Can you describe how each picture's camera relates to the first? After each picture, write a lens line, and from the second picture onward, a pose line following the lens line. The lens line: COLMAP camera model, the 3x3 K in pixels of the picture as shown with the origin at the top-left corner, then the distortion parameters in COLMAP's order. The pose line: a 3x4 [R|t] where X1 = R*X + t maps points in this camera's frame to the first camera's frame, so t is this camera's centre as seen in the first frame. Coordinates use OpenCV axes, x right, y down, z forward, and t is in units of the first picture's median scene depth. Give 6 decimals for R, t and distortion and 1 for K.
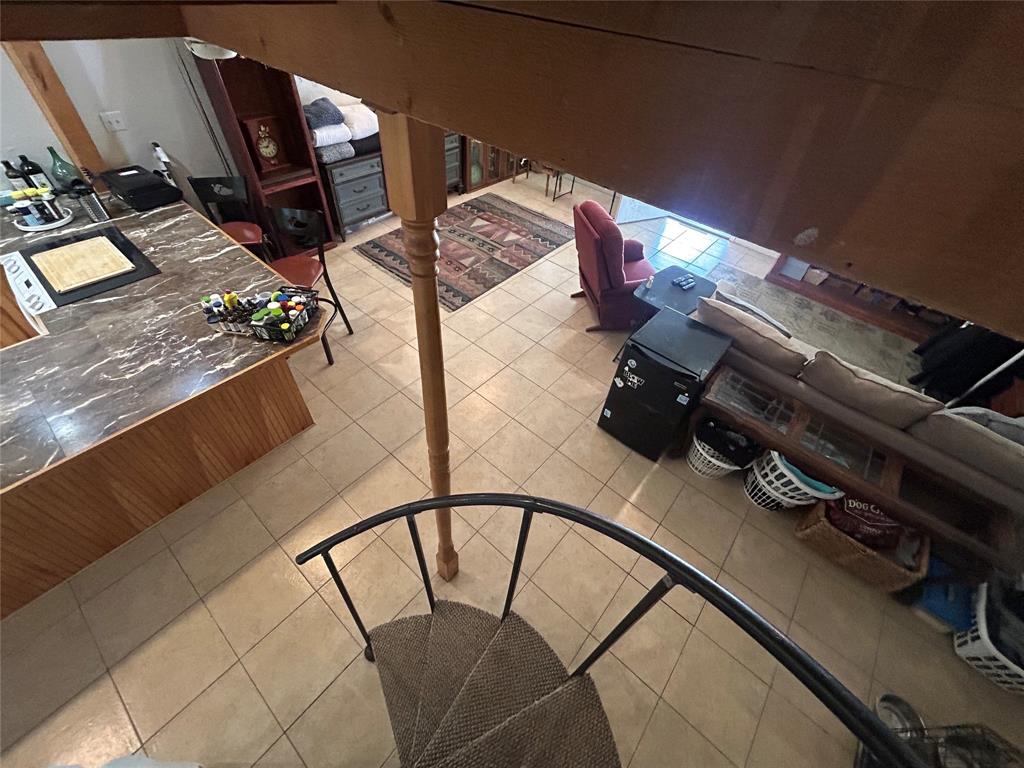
lens RADIAL K [[413.6, 0, 510.2], [0, 413.6, 381.3], [0, 0, 1]] dist [-0.000956, 0.000263]
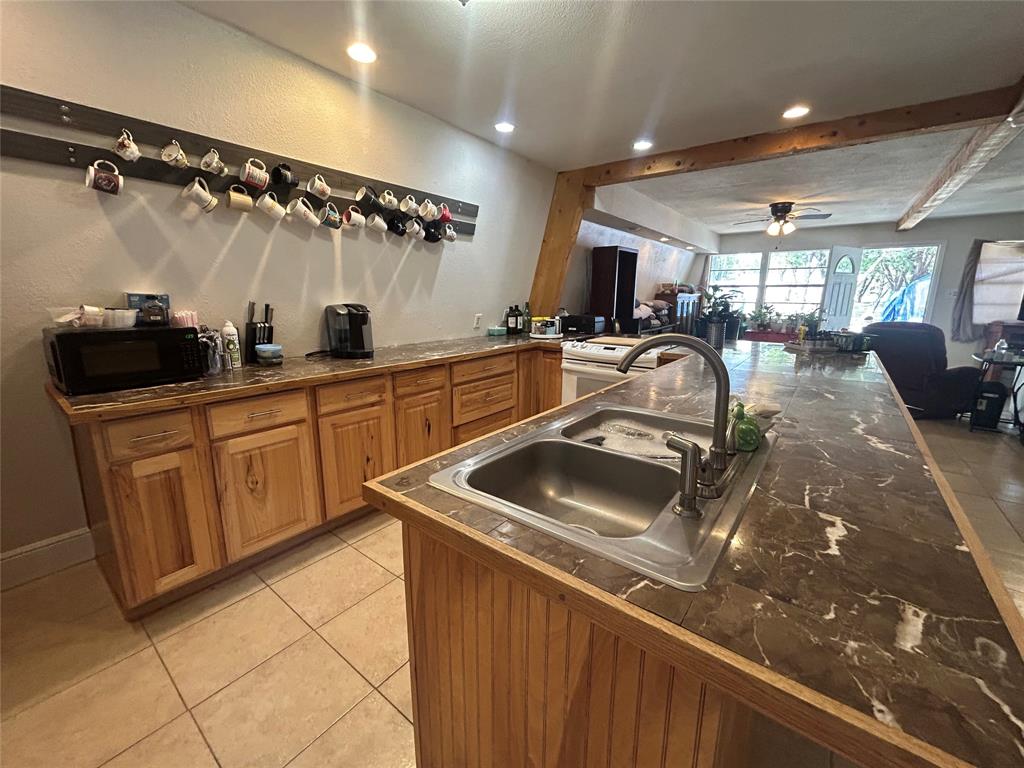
lens RADIAL K [[413.6, 0, 510.2], [0, 413.6, 381.3], [0, 0, 1]] dist [-0.000956, 0.000263]
pose [[0.996727, -0.074530, 0.031302, -1.120403], [0.079184, 0.822277, -0.563552, 0.408772], [0.016263, 0.564186, 0.825487, -0.016257]]
